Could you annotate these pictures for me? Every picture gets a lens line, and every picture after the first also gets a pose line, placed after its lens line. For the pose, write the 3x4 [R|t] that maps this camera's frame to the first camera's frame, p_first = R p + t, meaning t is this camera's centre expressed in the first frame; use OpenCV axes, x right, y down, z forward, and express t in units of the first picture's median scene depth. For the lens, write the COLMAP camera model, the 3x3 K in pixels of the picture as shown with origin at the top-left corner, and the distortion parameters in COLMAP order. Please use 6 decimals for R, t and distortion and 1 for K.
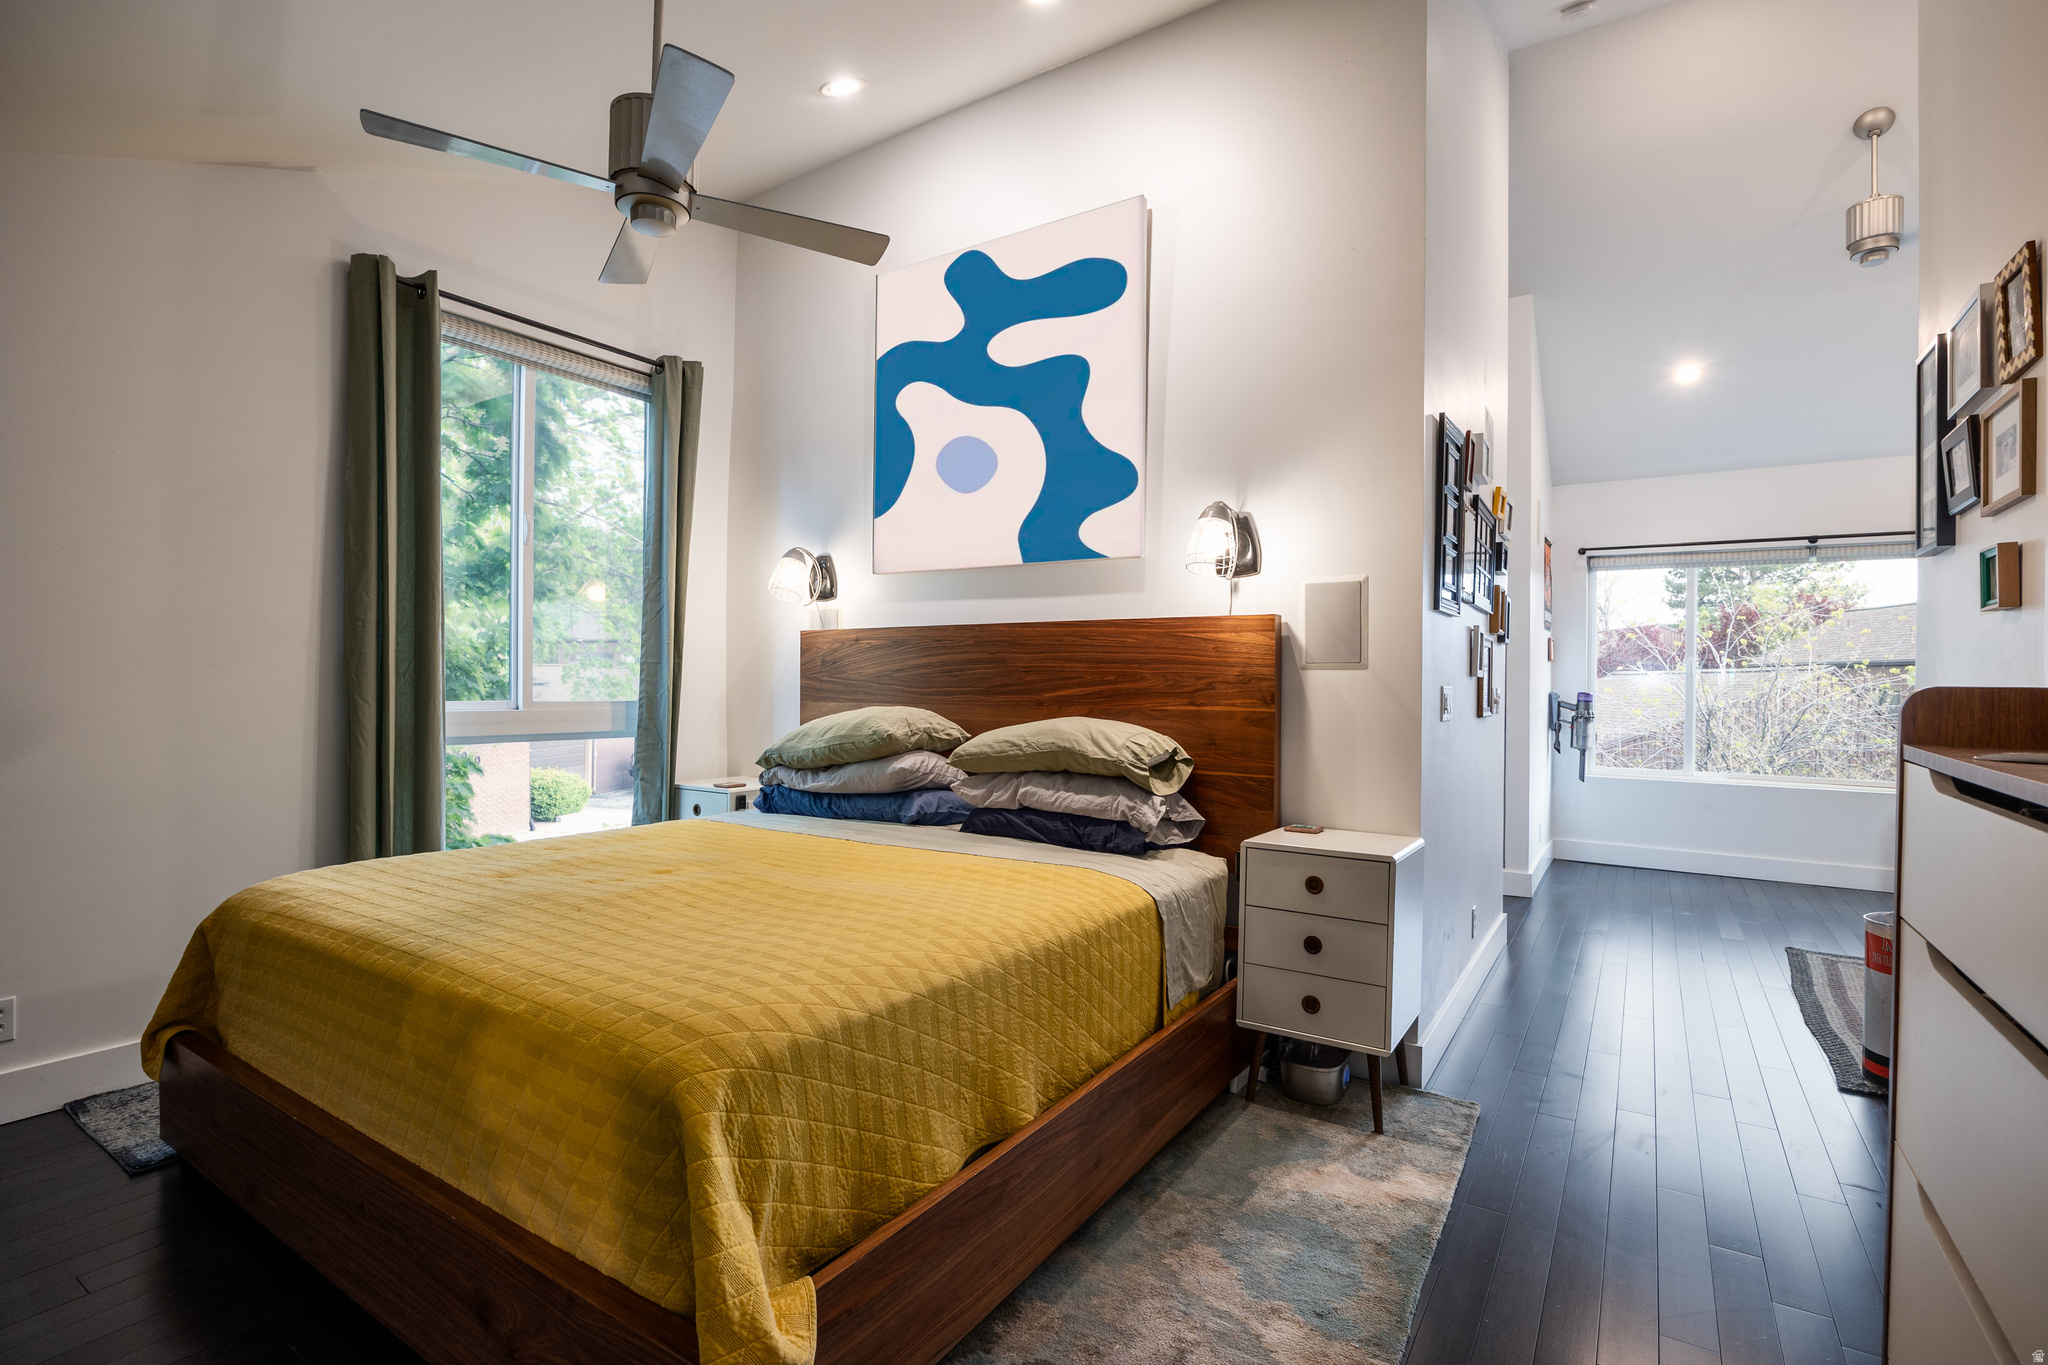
lens RADIAL K [[966.7, 0, 1013.6], [0, 966.7, 683.8], [0, 0, 1]] dist [-0.015608, 0.000519]
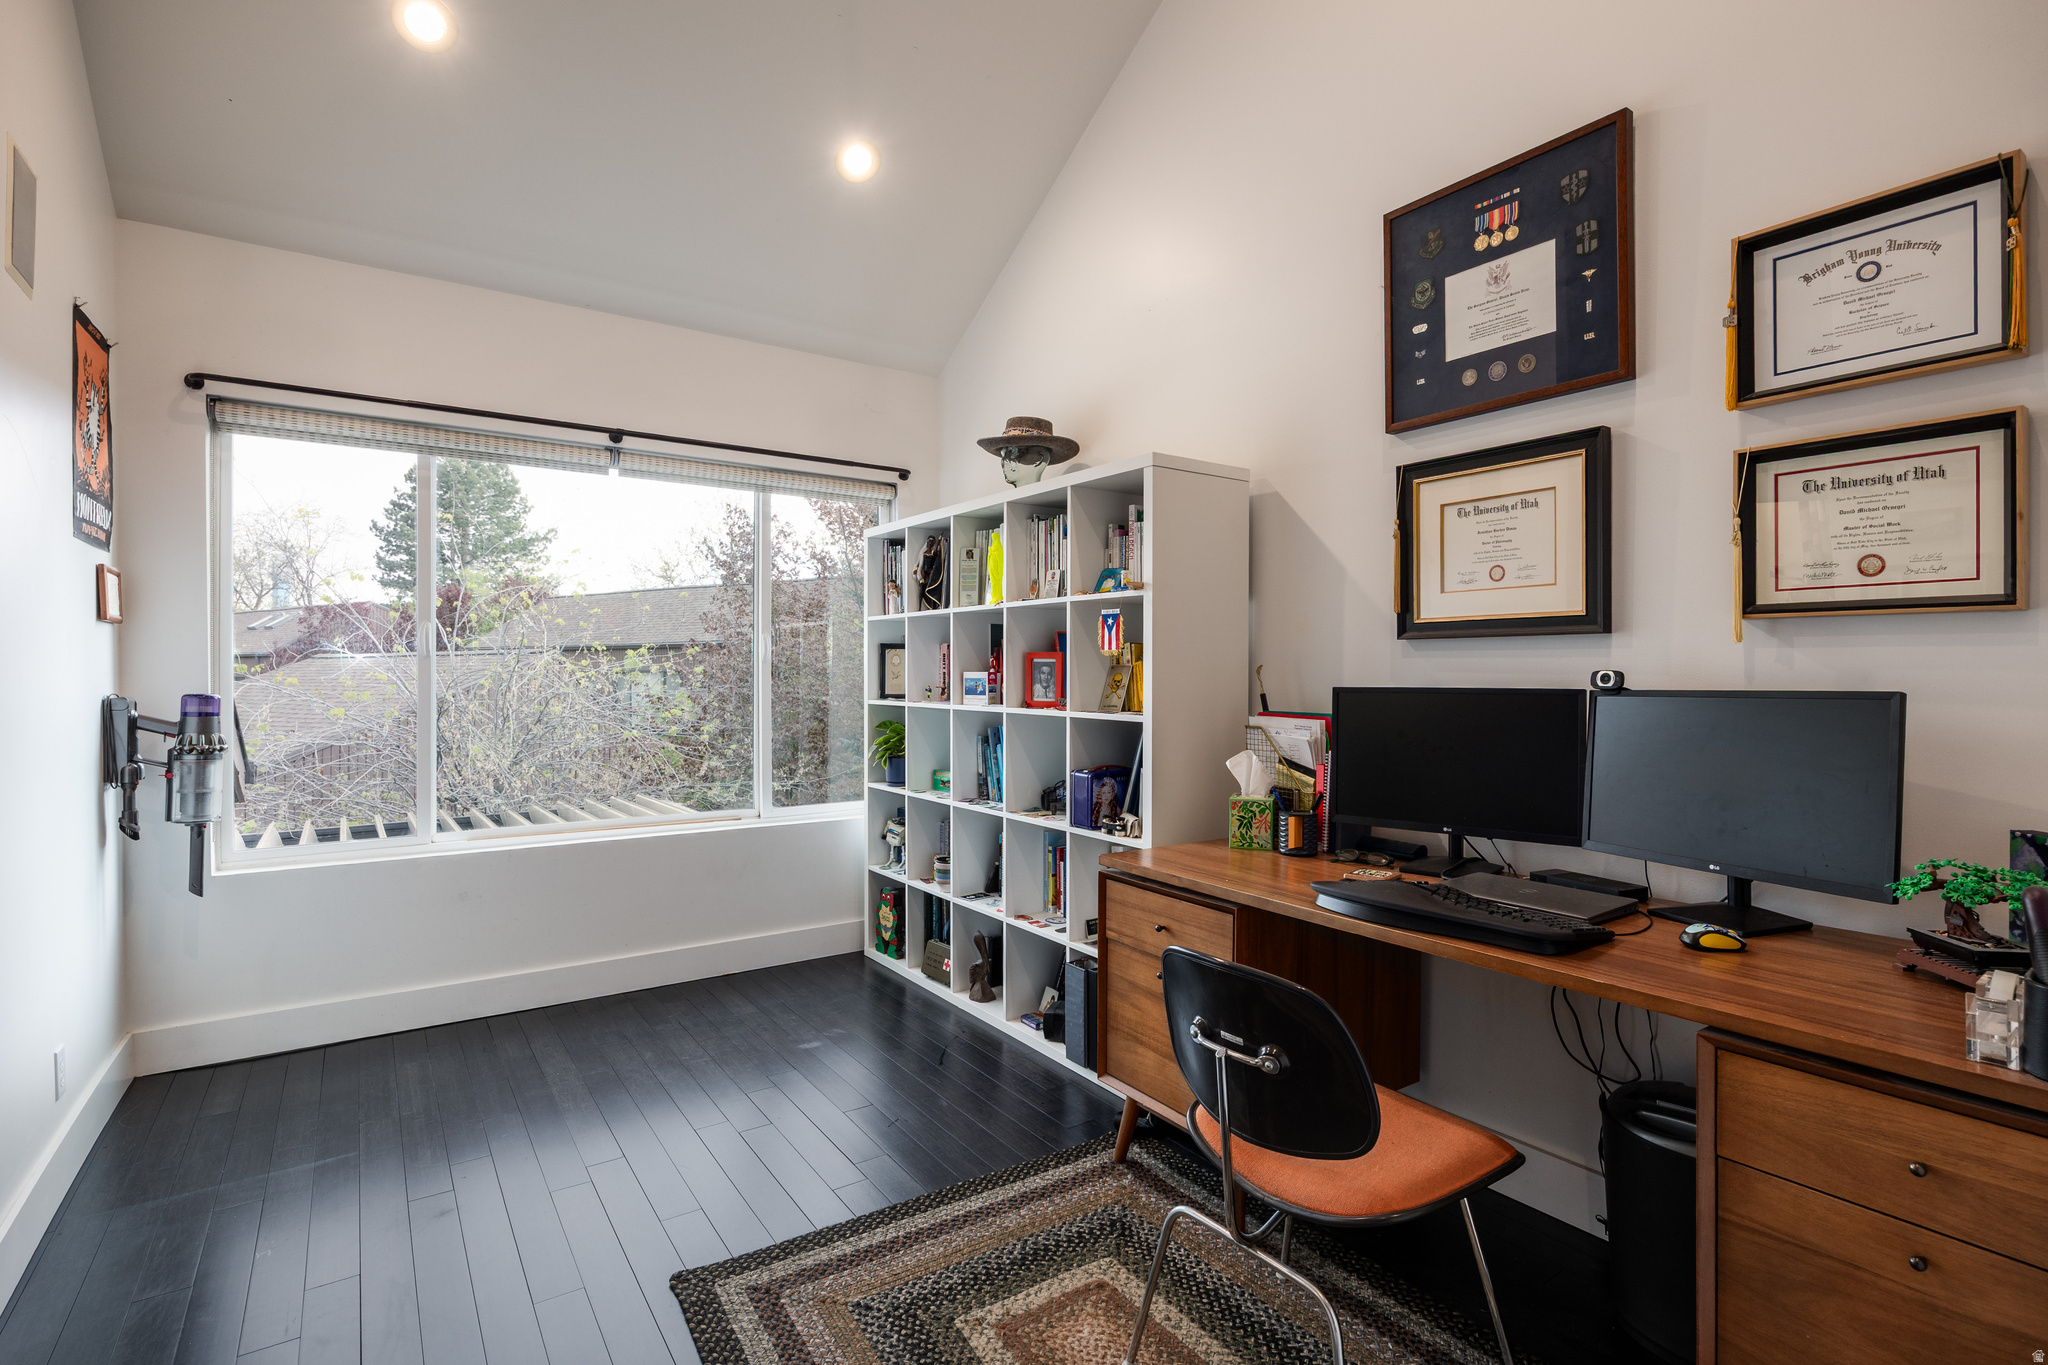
lens RADIAL K [[966.7, 0, 1013.6], [0, 966.7, 683.8], [0, 0, 1]] dist [-0.015608, 0.000519]
pose [[0.379744, -0.019207, 0.924892, 0.533082], [0.004600, 0.999811, 0.018875, -0.003709], [-0.925080, -0.002913, 0.379761, 0.786857]]
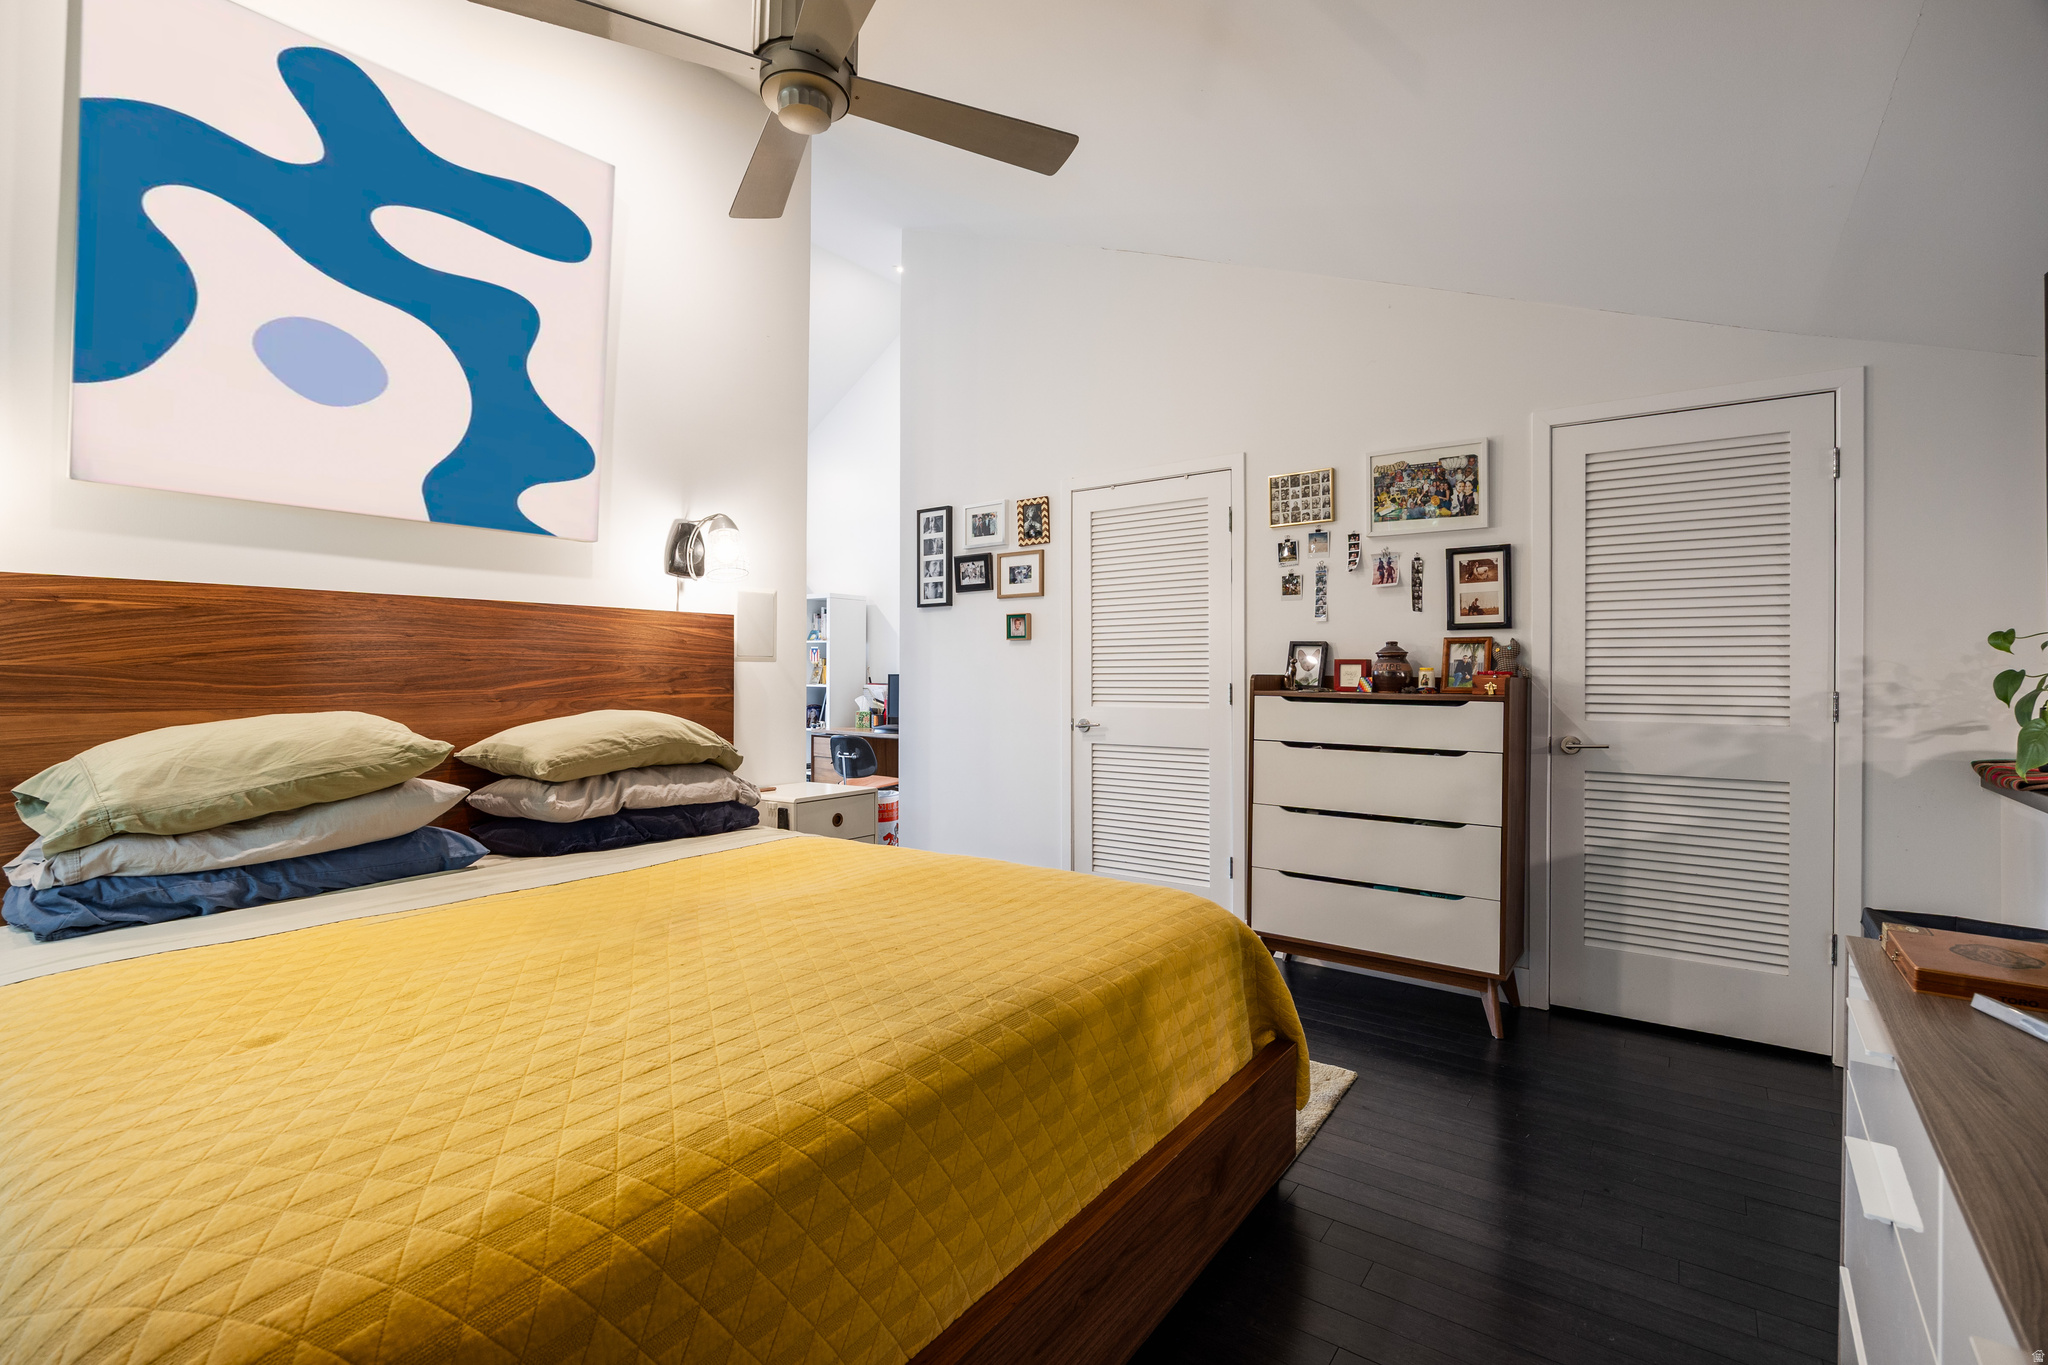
lens RADIAL K [[925.7, 0, 1038.2], [0, 925.7, 682.9], [0, 0, 1]] dist [-0.016141, -0.000277]
pose [[0.036440, -0.019896, 0.999138, -0.679707], [0.002441, 0.999801, 0.019820, -0.007535], [-0.999333, 0.001717, 0.036481, 0.458814]]
